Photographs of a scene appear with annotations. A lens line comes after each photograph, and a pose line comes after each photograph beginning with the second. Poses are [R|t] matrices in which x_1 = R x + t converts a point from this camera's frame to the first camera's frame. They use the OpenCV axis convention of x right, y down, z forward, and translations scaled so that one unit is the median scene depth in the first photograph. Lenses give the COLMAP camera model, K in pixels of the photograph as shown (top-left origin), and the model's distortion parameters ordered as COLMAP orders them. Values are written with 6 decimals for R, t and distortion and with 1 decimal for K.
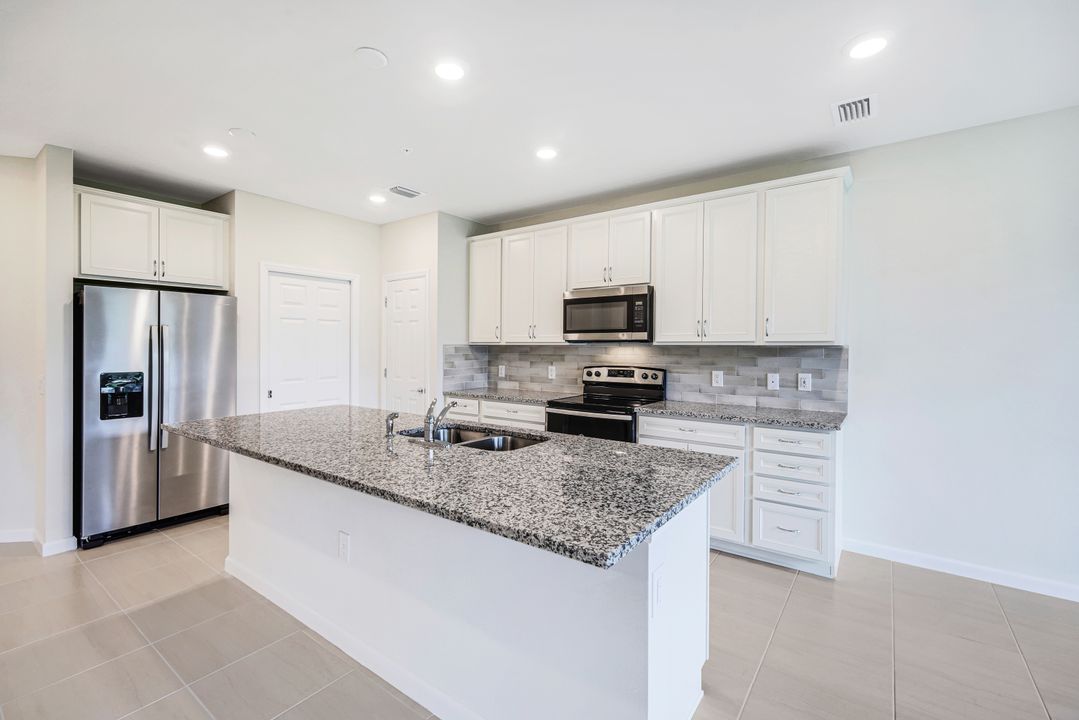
lens RADIAL K [[476.7, 0, 531.1], [0, 476.7, 354.4], [0, 0, 1]] dist [0.004505, 0.000092]
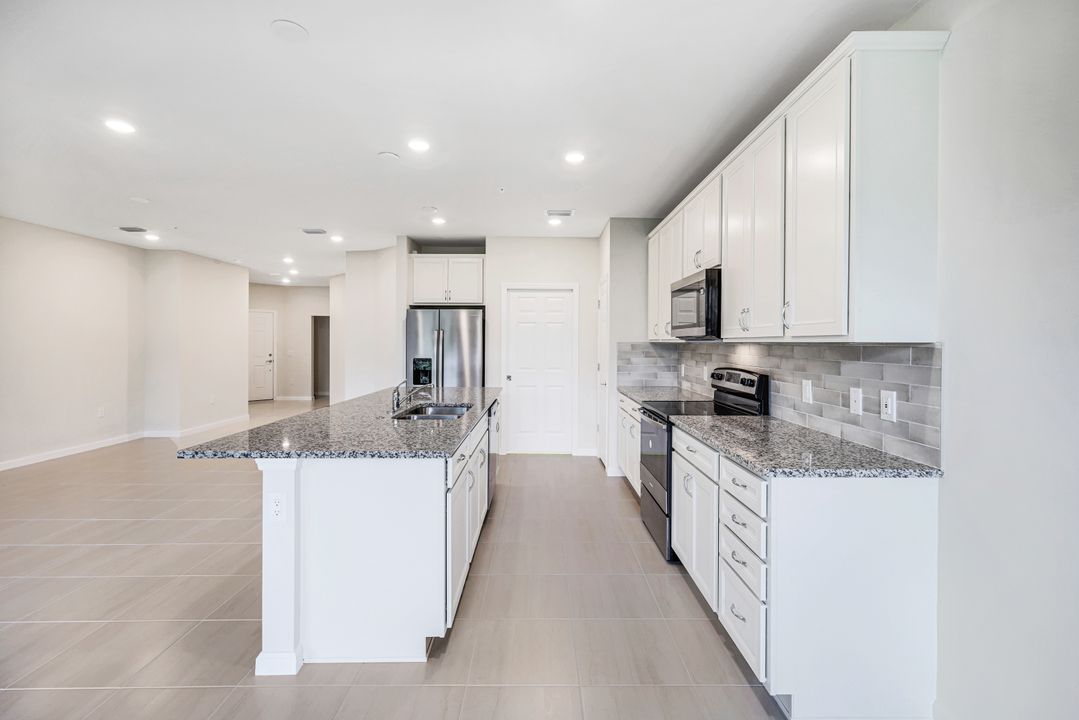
lens RADIAL K [[476.7, 0, 545.3], [0, 476.7, 344.5], [0, 0, 1]] dist [0.004505, 0.000092]
pose [[0.612610, 0.004000, -0.790375, 0.714783], [-0.017698, 0.999806, -0.008657, -0.003759], [0.790187, 0.019292, 0.612562, 0.282009]]
